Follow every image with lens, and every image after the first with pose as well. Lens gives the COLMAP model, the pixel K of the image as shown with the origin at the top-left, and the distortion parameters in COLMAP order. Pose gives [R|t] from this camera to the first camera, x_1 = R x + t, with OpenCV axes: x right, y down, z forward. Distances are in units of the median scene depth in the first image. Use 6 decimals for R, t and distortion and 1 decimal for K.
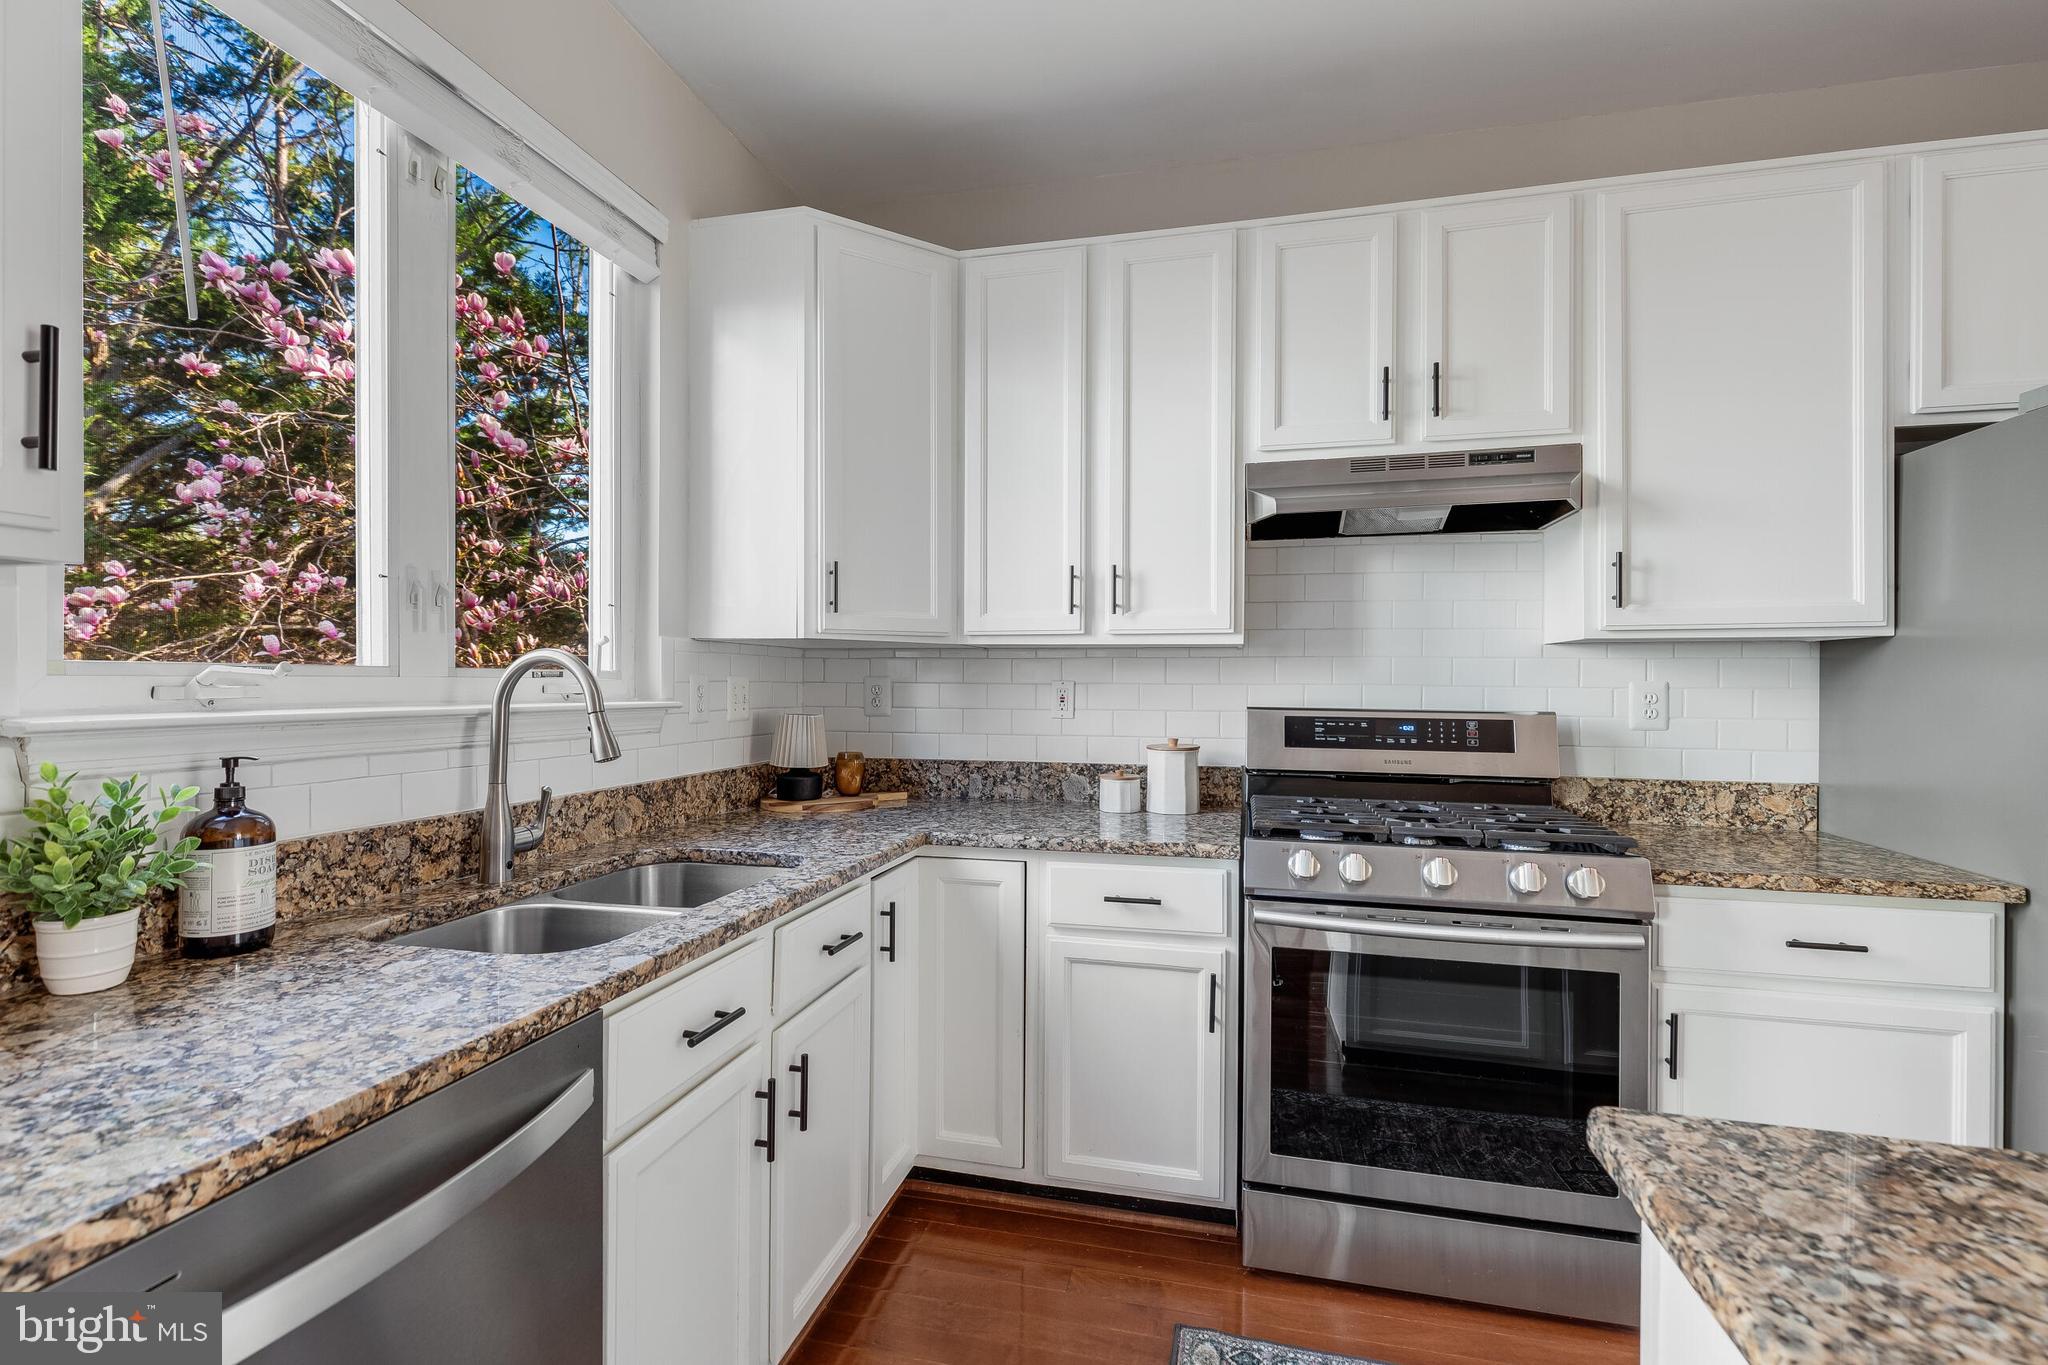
lens RADIAL K [[918.2, 0, 1024.0], [0, 918.2, 682.5], [0, 0, 1]] dist [0.002297, -0.000351]
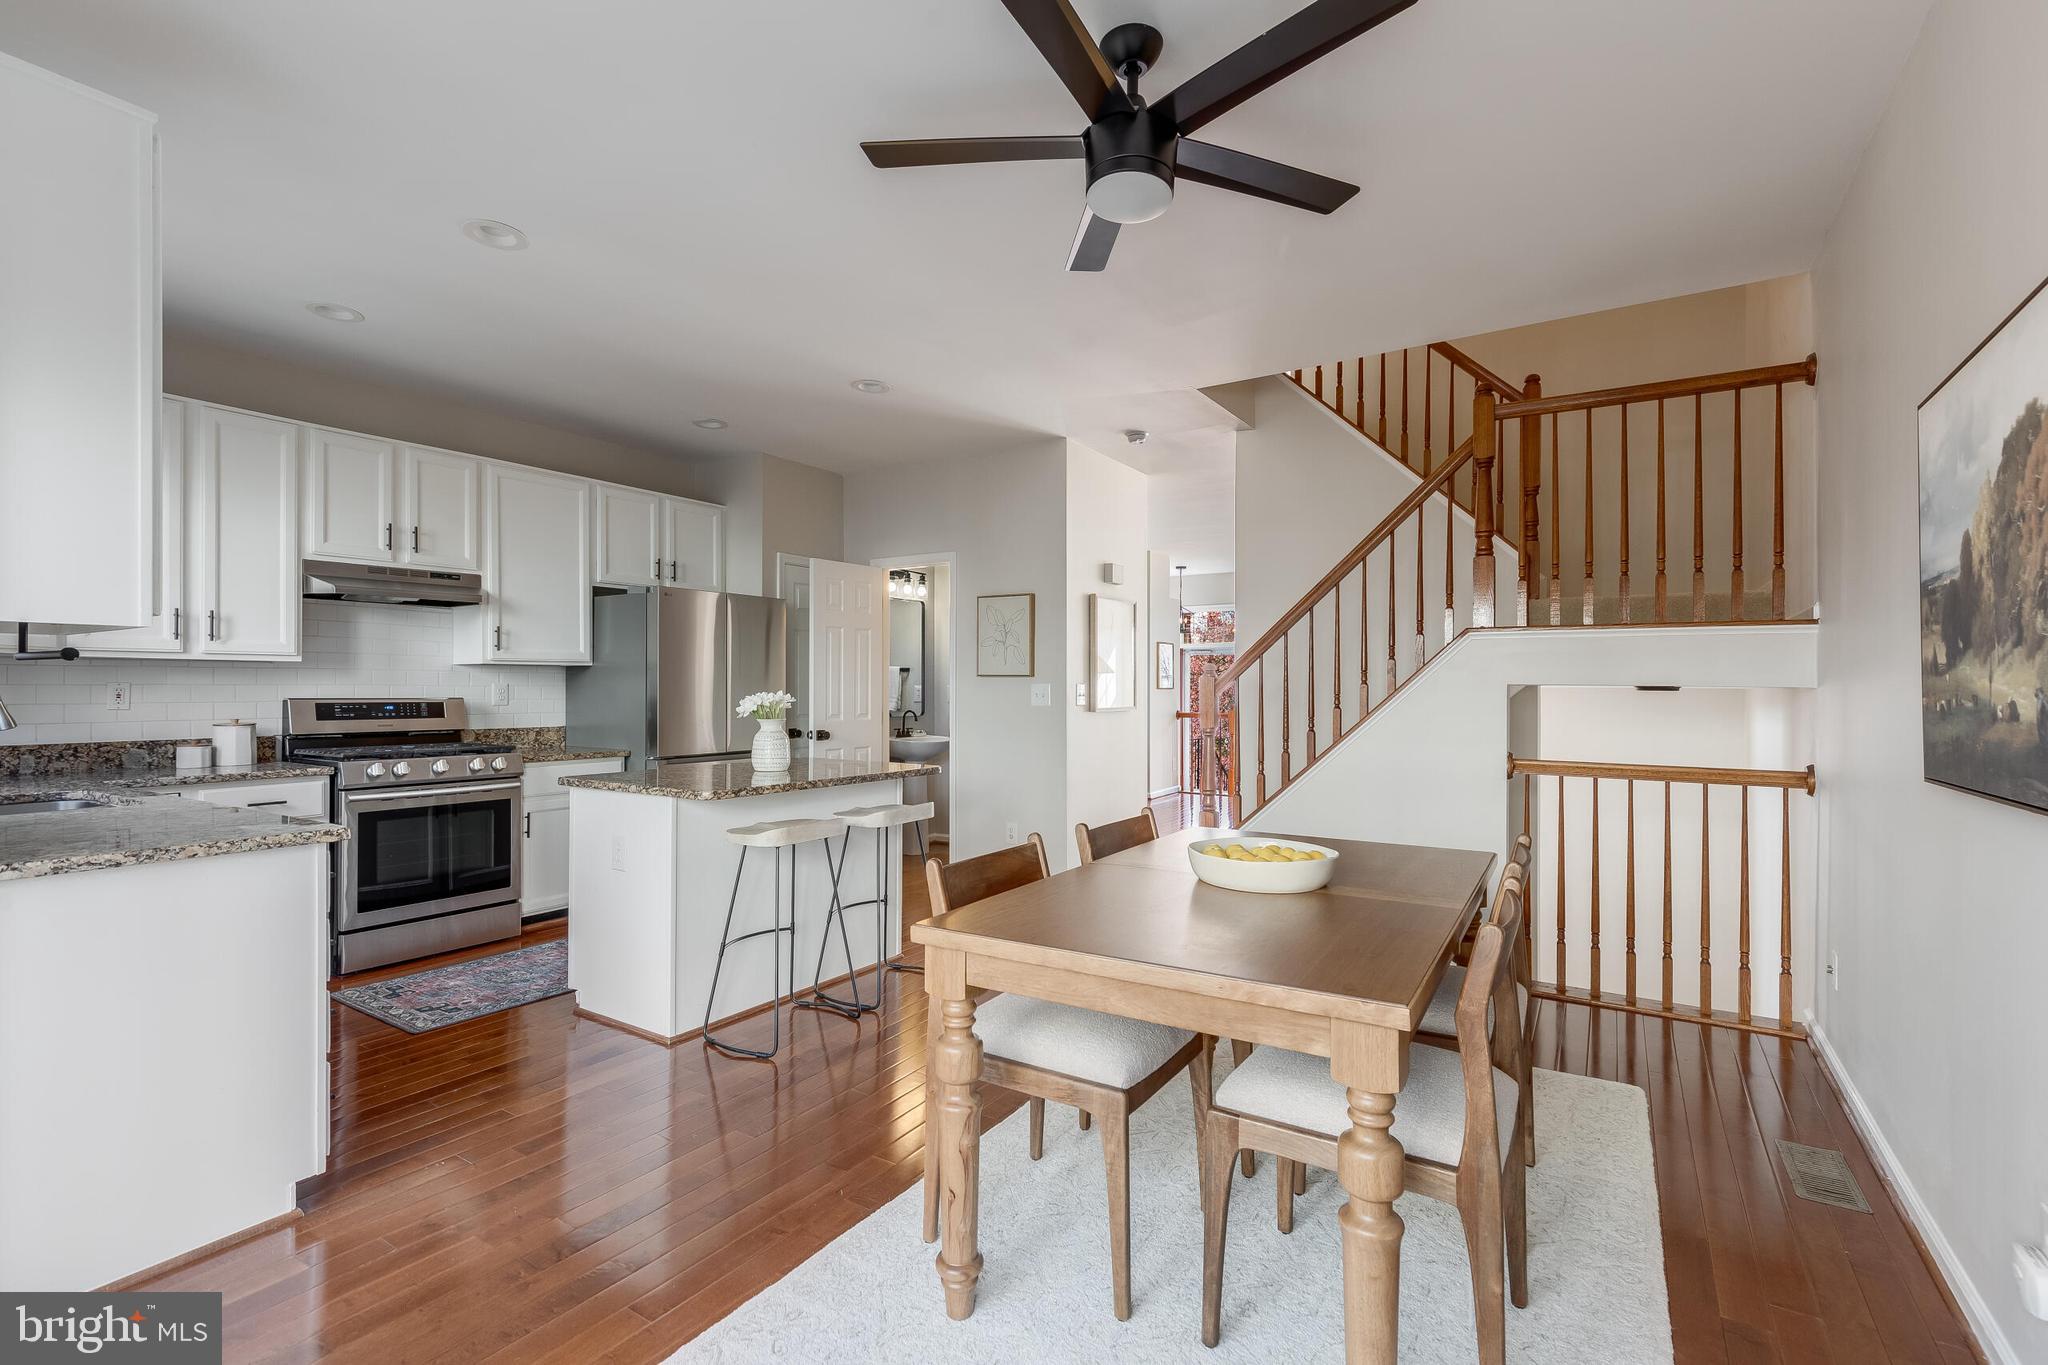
lens RADIAL K [[918.2, 0, 1024.0], [0, 918.2, 682.5], [0, 0, 1]] dist [0.002297, -0.000351]
pose [[0.332703, 0.000772, 0.943031, -0.941822], [0.002966, 0.999994, -0.001865, 0.005234], [-0.943027, 0.003418, 0.332699, -0.871293]]
